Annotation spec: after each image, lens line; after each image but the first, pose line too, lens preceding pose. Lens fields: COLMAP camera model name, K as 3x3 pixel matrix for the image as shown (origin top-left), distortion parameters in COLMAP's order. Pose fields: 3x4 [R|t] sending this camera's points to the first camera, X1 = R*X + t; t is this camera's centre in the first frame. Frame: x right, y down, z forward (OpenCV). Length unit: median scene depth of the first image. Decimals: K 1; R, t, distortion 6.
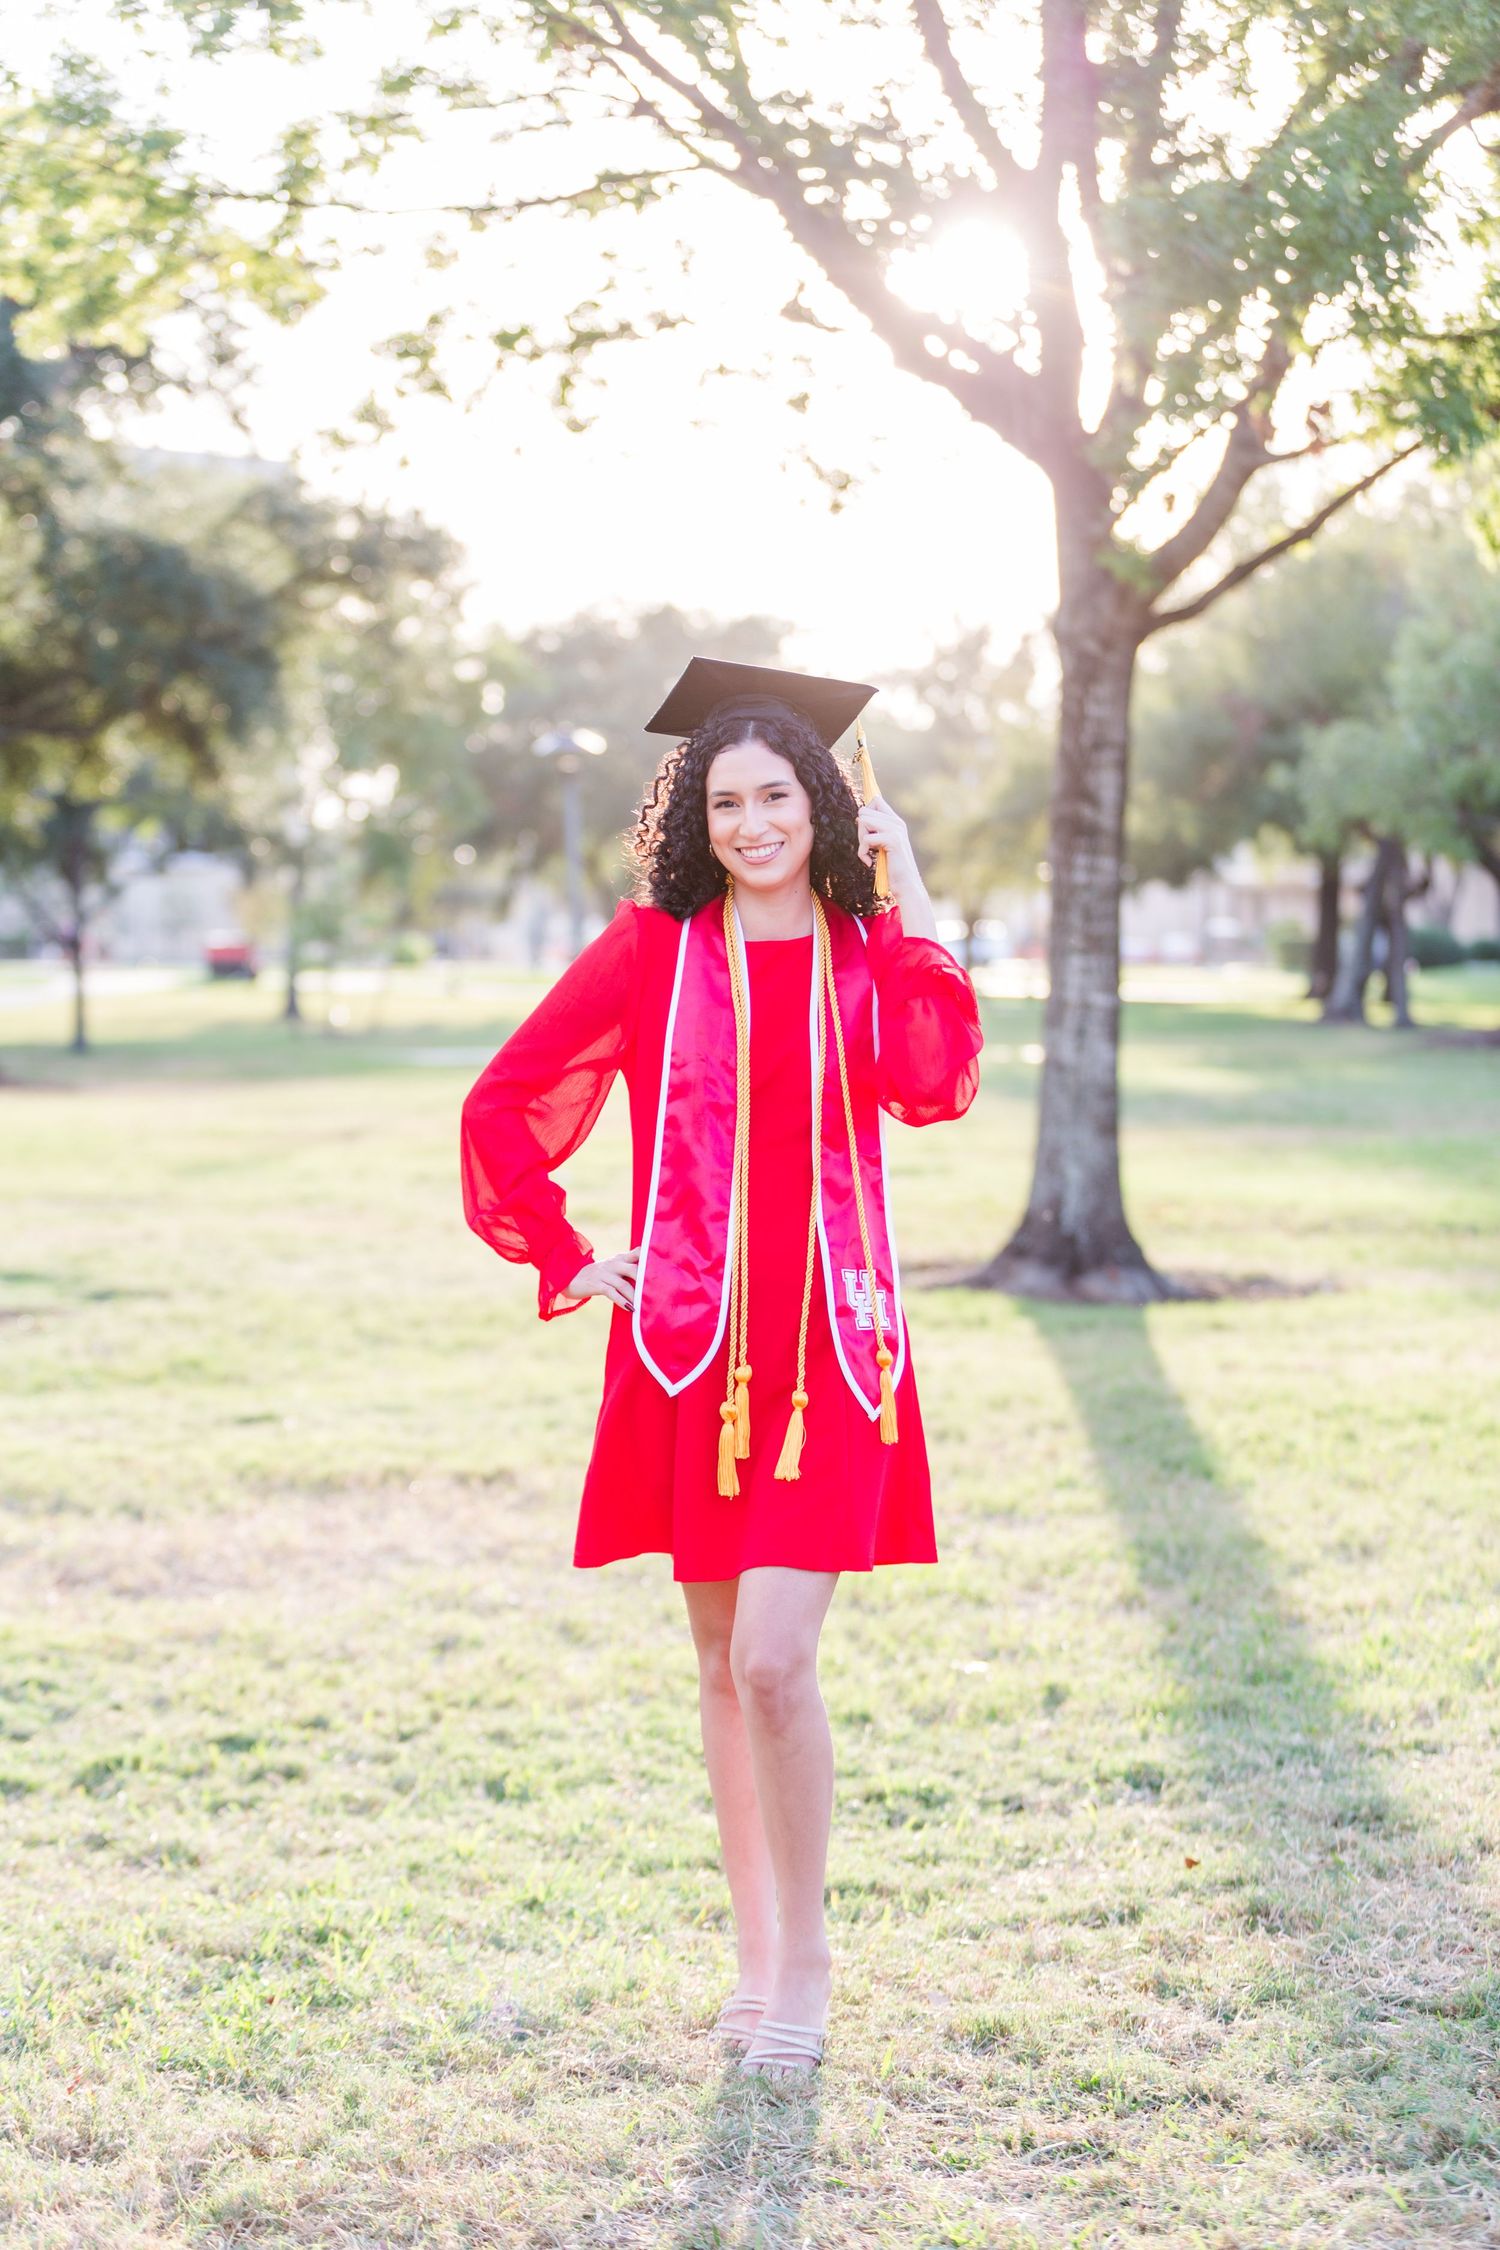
lens RADIAL K [[4787.7, 0, 753.4], [0, 4787.7, 1224.7], [0, 0, 1]] dist [0.359018, 0.246881]
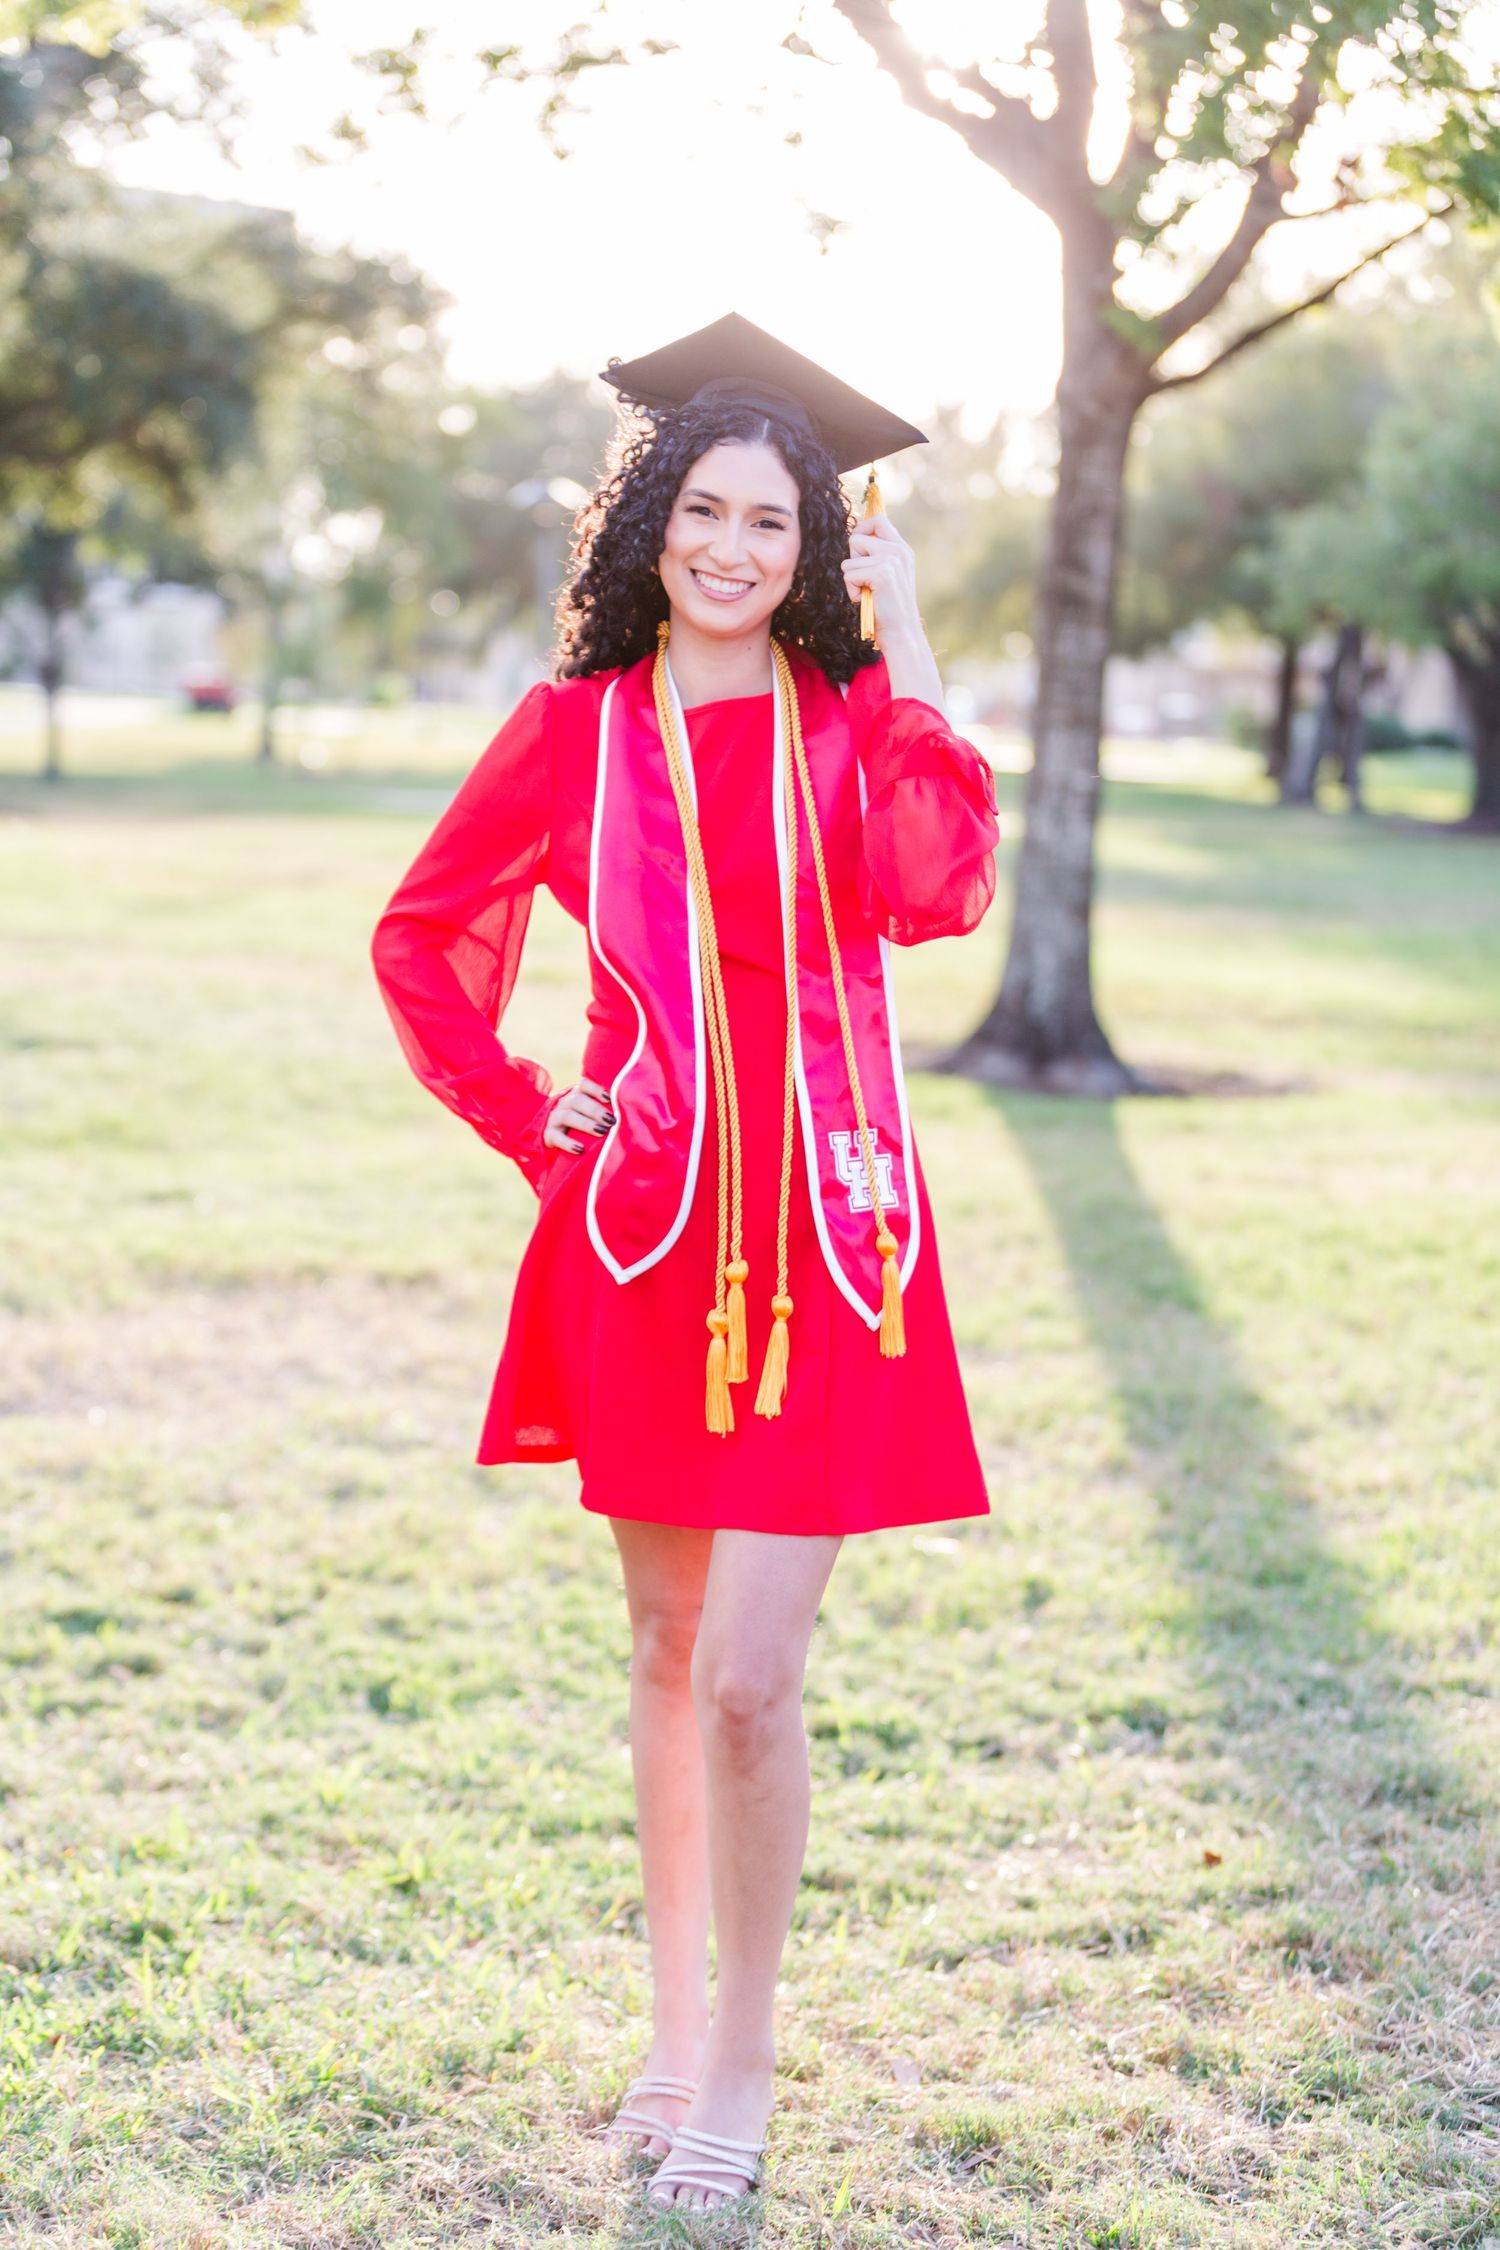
lens RADIAL K [[4568.9, 0, 742.7], [0, 4568.9, 1112.7], [0, 0, 1]] dist [0.199940, -0.213009]
pose [[0.999023, 0.043378, 0.008465, -0.000746], [-0.043622, 0.998562, 0.031162, -0.009826], [-0.007101, -0.031501, 0.999479, 0.140319]]
